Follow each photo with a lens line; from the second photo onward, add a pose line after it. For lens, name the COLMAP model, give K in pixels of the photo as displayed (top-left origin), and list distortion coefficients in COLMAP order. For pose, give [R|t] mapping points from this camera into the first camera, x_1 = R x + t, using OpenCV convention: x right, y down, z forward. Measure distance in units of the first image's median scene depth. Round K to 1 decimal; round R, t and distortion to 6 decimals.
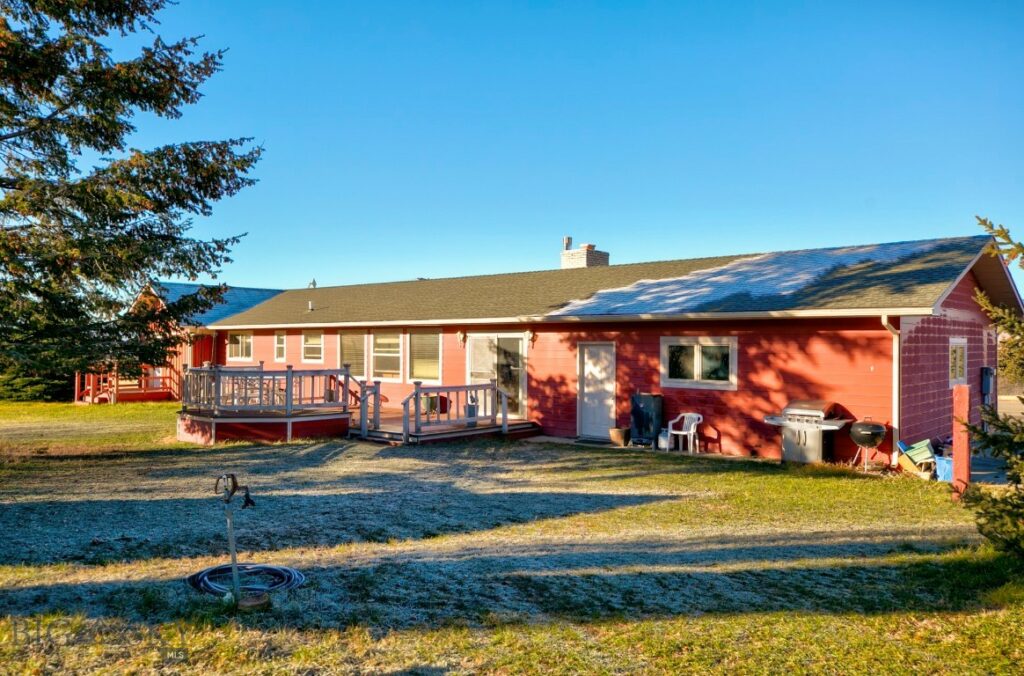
lens RADIAL K [[778.5, 0, 512.0], [0, 778.5, 338.0], [0, 0, 1]] dist [0.000630, 0.002180]
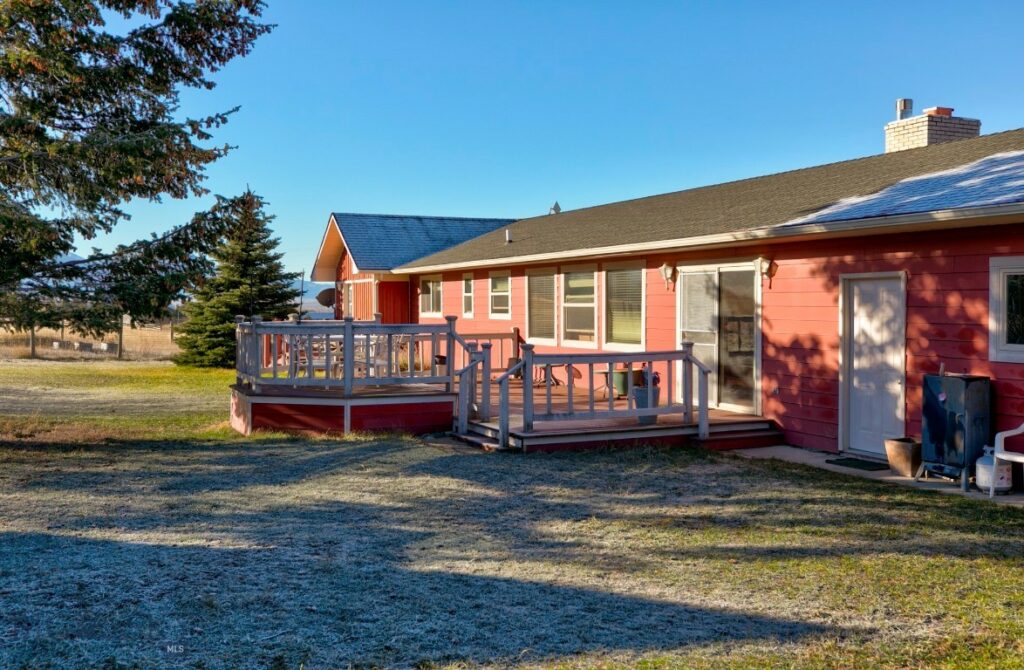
lens RADIAL K [[1017.0, 0, 510.9], [0, 1017.0, 310.0], [0, 0, 1]] dist [0.045905, 0.006969]
pose [[0.910722, -0.004780, -0.412991, 0.164634], [0.011068, 0.999856, 0.012834, 0.017867], [0.412871, -0.016259, 0.910645, 0.261672]]
